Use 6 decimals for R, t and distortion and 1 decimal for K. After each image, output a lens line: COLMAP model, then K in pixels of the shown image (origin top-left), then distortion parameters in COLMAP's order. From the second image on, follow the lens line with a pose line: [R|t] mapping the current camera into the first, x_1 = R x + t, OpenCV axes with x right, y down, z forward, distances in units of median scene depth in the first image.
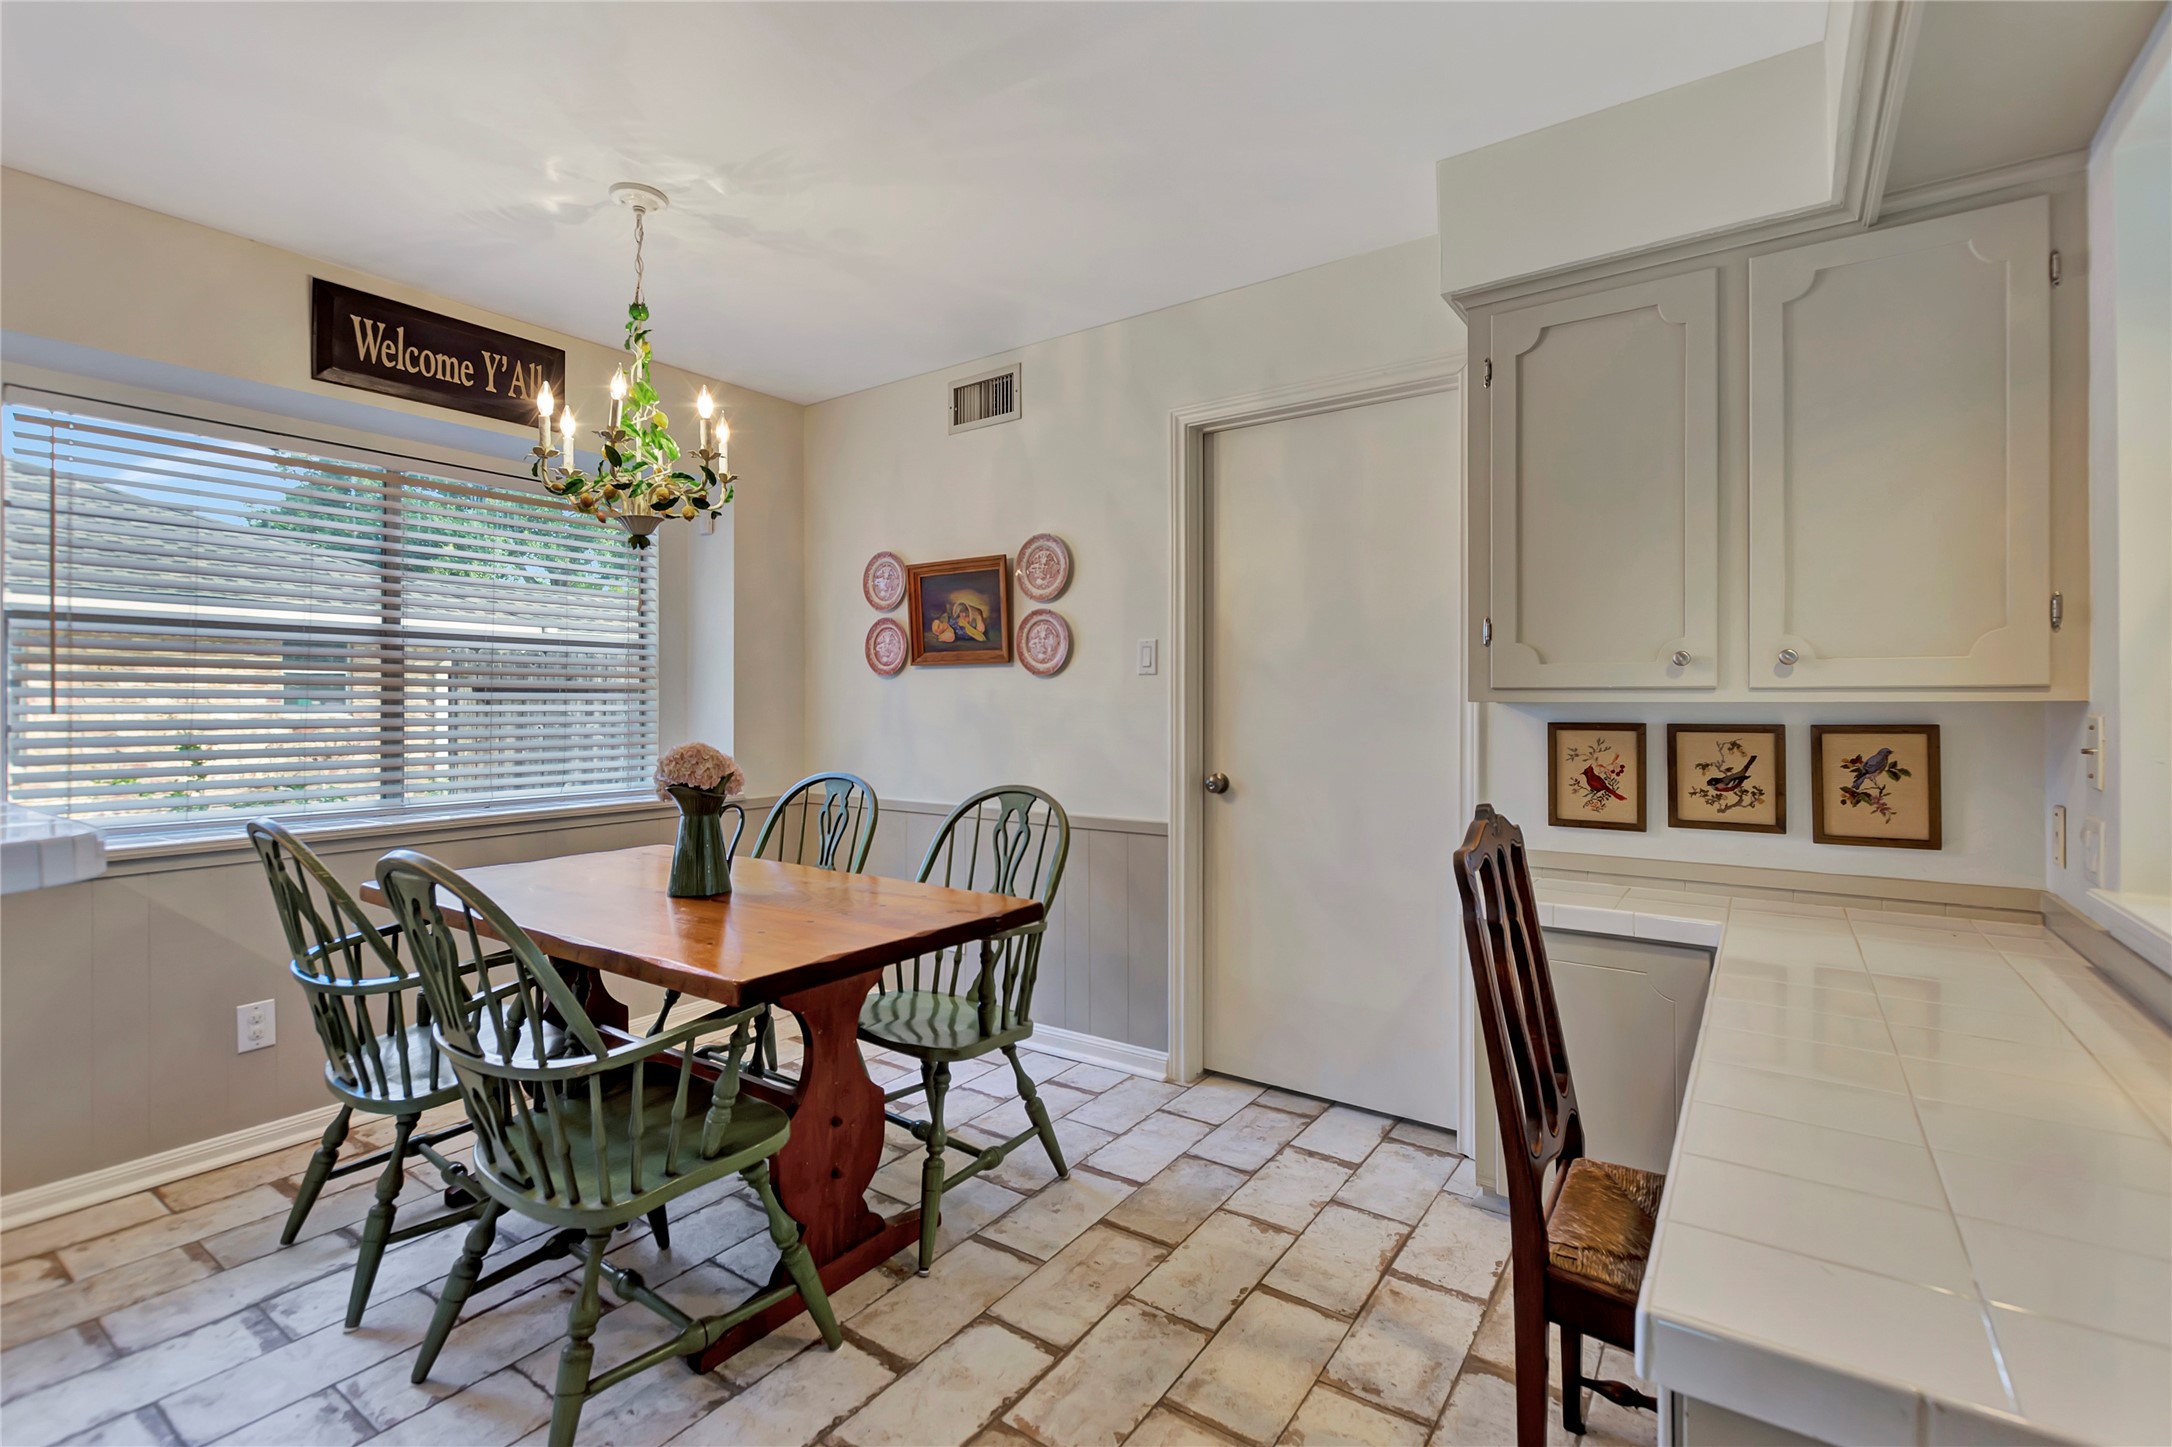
lens RADIAL K [[967.5, 0, 1083.7], [0, 967.5, 707.4], [0, 0, 1]] dist [0.006511, -0.004124]
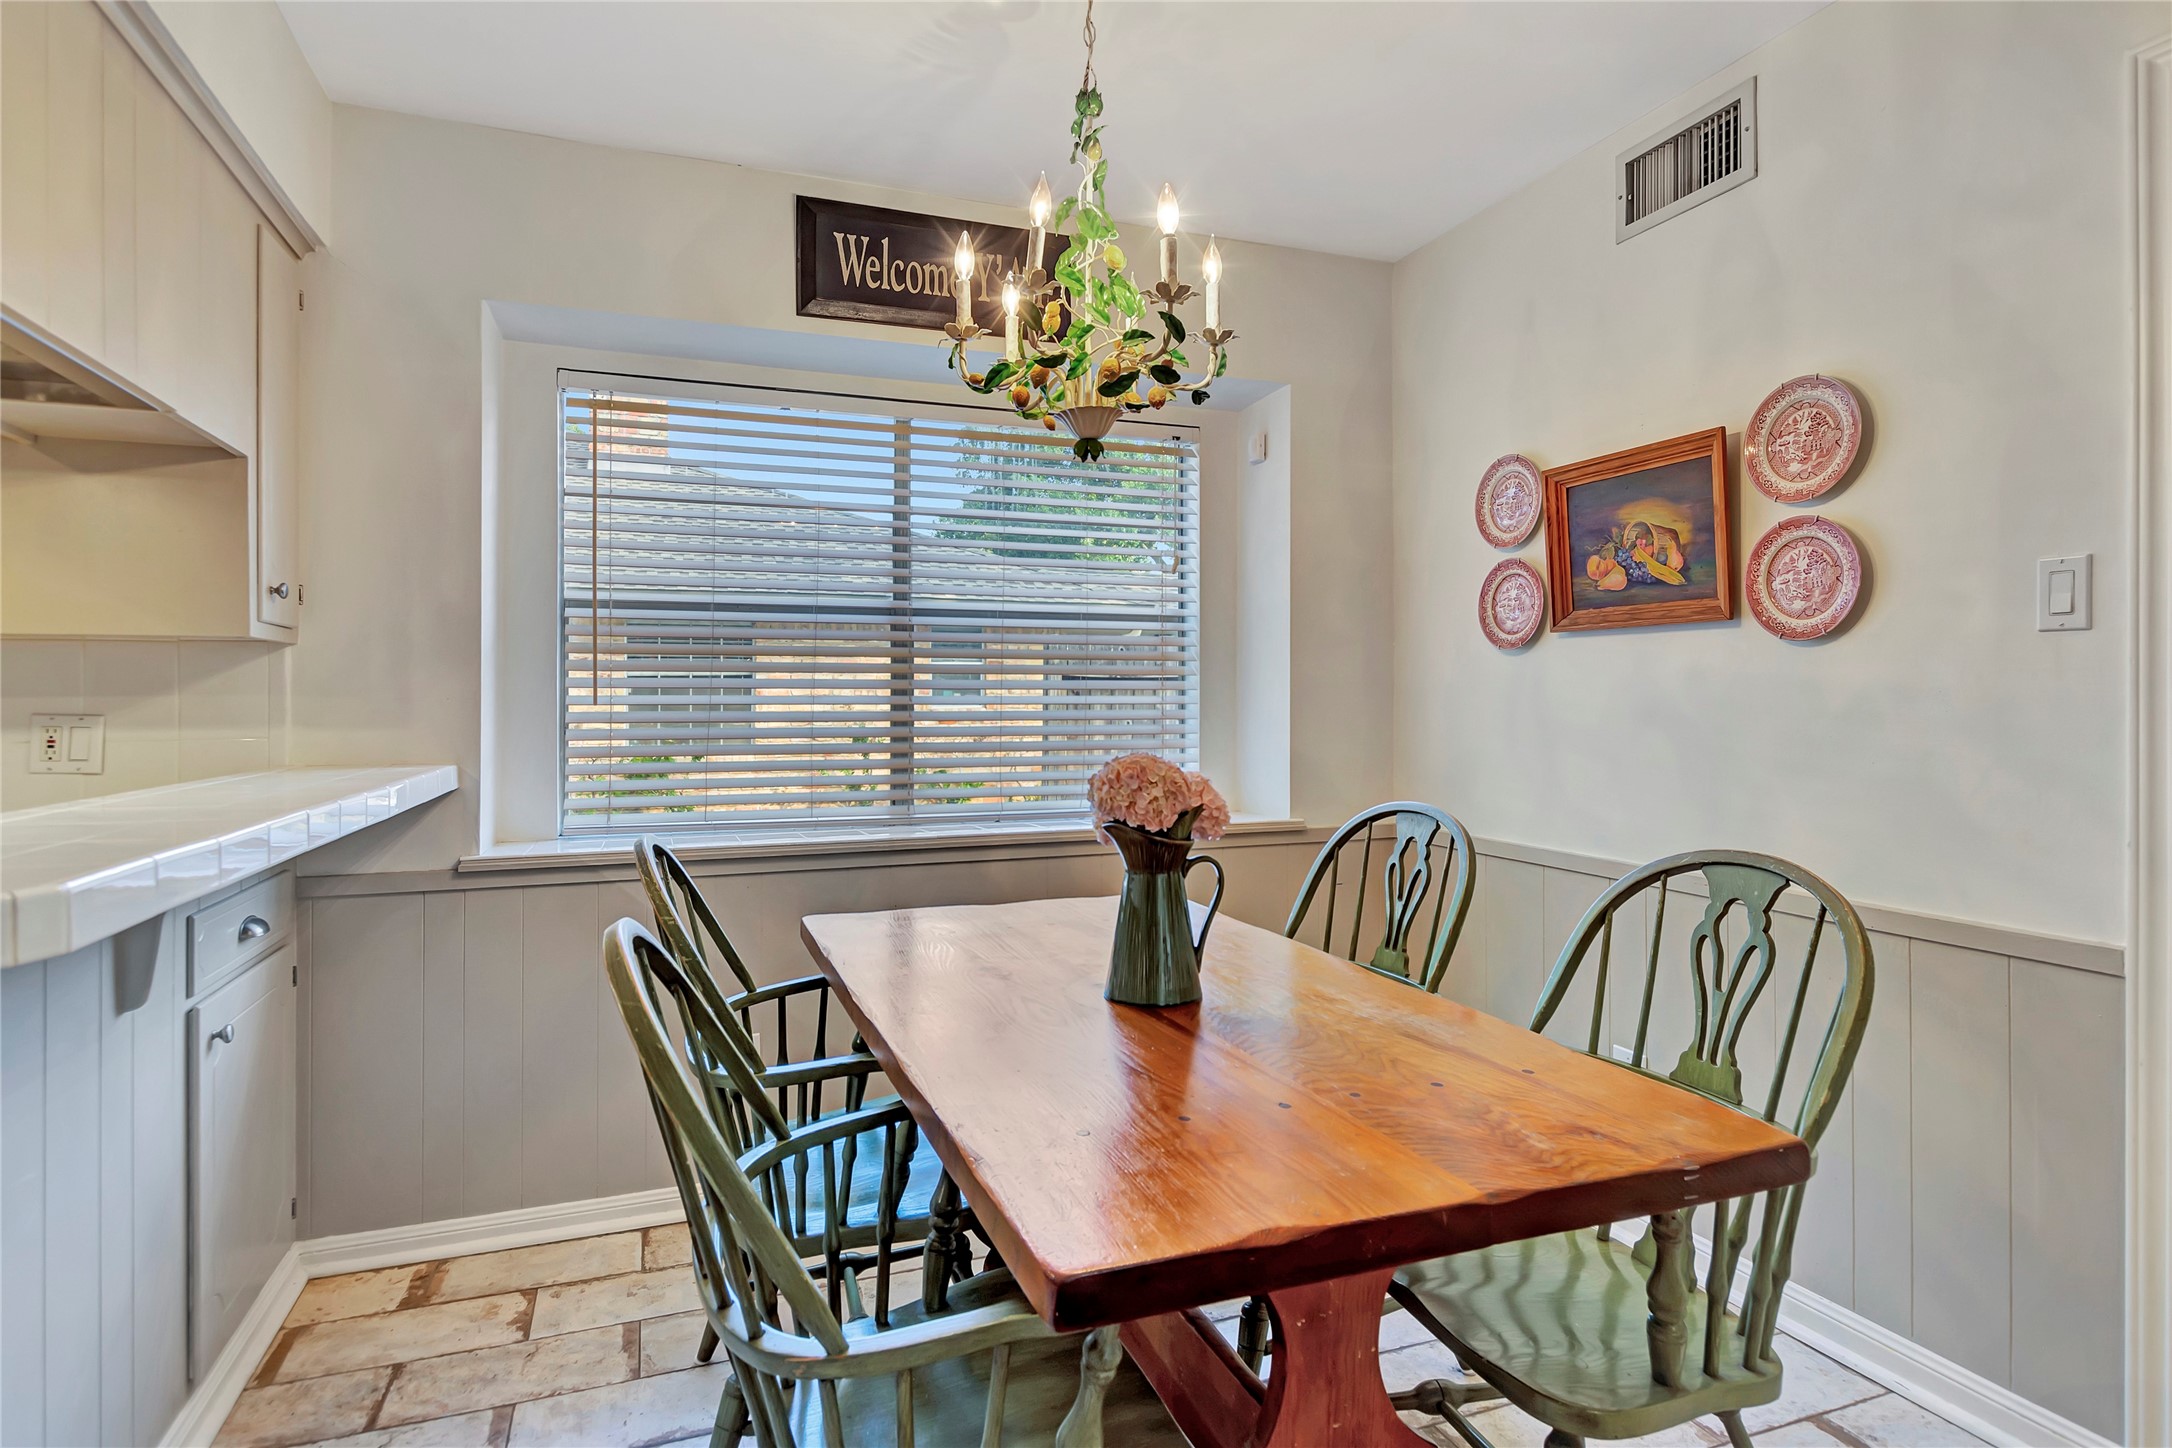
lens RADIAL K [[1146.1, 0, 1080.2], [0, 1146.1, 700.5], [0, 0, 1]] dist [0.005163, -0.002445]
pose [[0.826070, 0.001280, -0.563566, -0.016682], [-0.000855, 0.999999, 0.001017, 0.000750], [0.563567, -0.000358, 0.826071, 0.289787]]
